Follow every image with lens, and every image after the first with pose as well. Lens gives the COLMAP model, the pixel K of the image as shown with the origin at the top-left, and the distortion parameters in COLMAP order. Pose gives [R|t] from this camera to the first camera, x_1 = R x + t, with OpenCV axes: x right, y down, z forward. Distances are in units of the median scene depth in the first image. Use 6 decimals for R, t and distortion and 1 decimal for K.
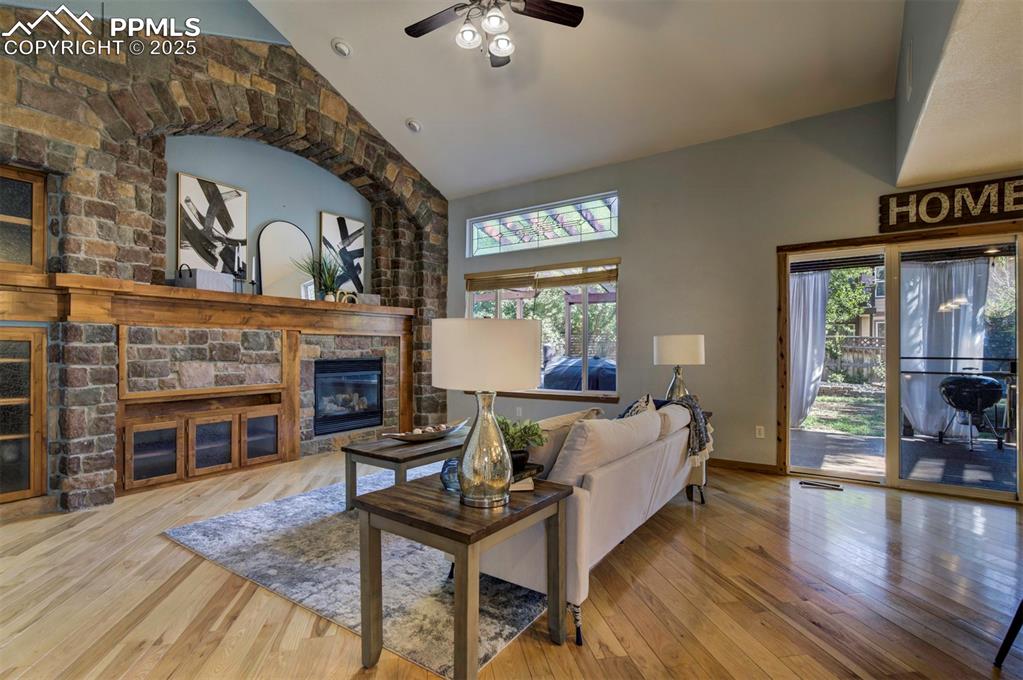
lens RADIAL K [[480.1, 0, 508.3], [0, 480.1, 348.6], [0, 0, 1]] dist [0.000100, 0.001199]
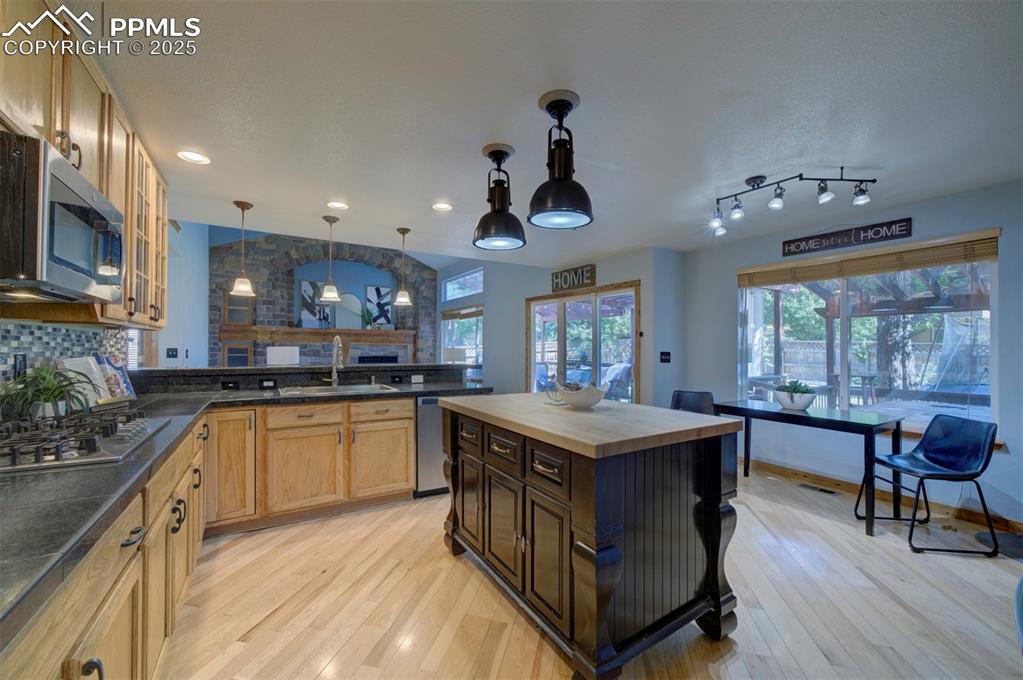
lens RADIAL K [[401.4, 0, 489.7], [0, 401.4, 348.3], [0, 0, 1]] dist [-0.000015, 0.000065]
pose [[0.900010, 0.007549, -0.435803, 1.010294], [-0.006698, 0.999971, 0.003490, -0.025347], [0.435817, -0.000222, 0.900035, -0.413014]]
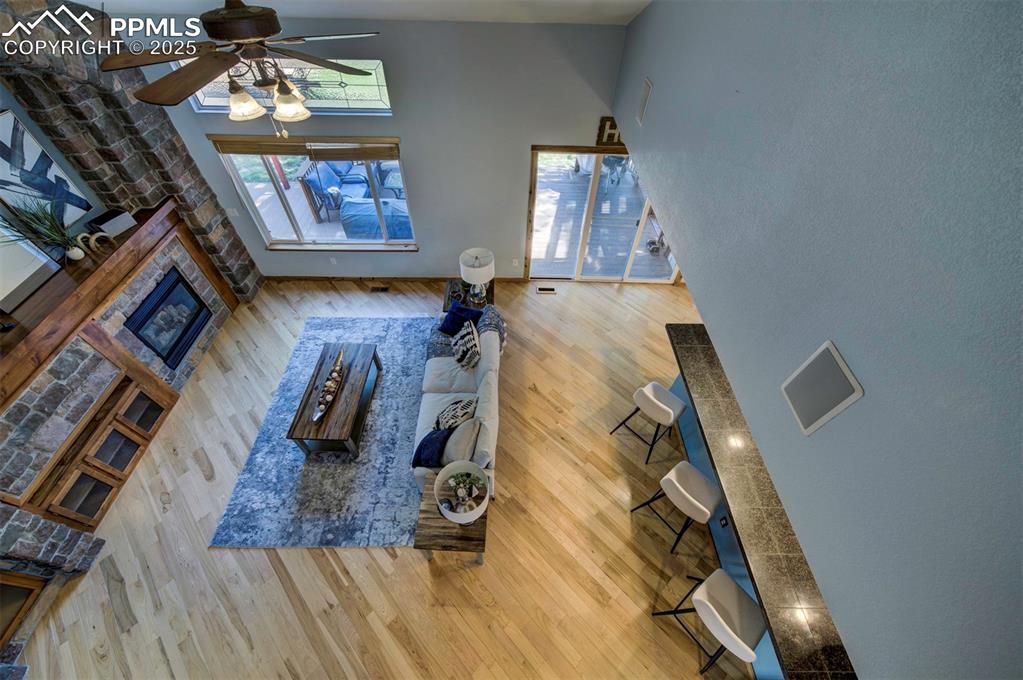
lens RADIAL K [[392.5, 0, 514.2], [0, 392.5, 344.0], [0, 0, 1]] dist [-0.001454, -0.000020]
pose [[0.822992, -0.422072, 0.380183, -0.084573], [-0.025407, 0.641254, 0.766908, -0.615038], [-0.567485, -0.640818, 0.517023, 0.144449]]
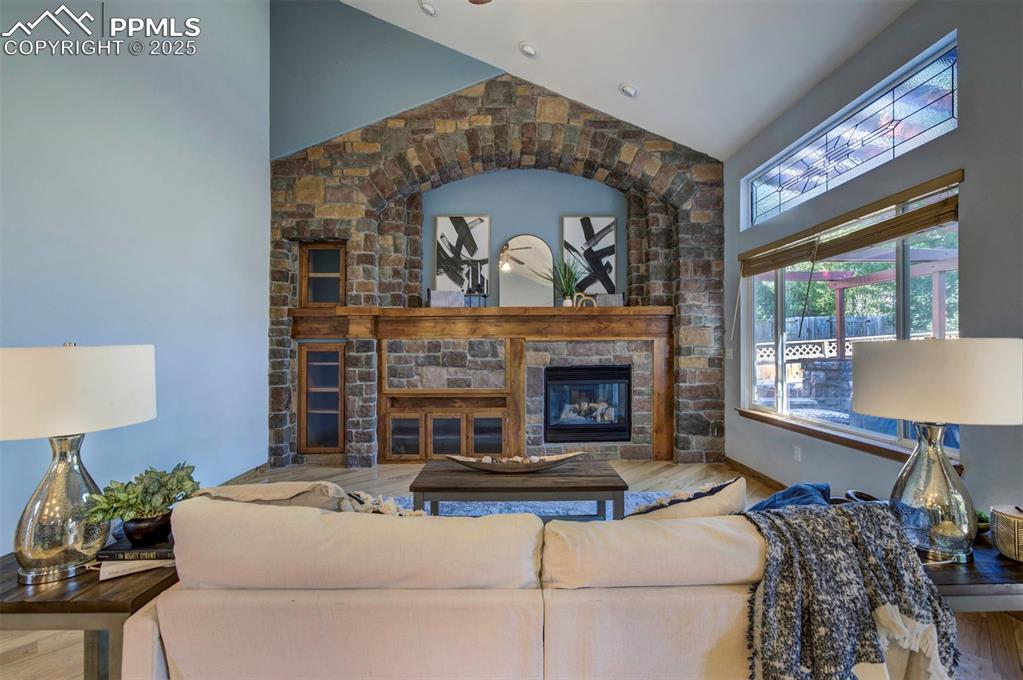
lens RADIAL K [[469.9, 0, 507.1], [0, 469.9, 343.0], [0, 0, 1]] dist [-0.079885, 0.103469]
pose [[0.581458, -0.009955, -0.813515, 0.378502], [0.005388, 0.999950, -0.008385, -0.019580], [0.813558, 0.000493, 0.581483, 0.399158]]
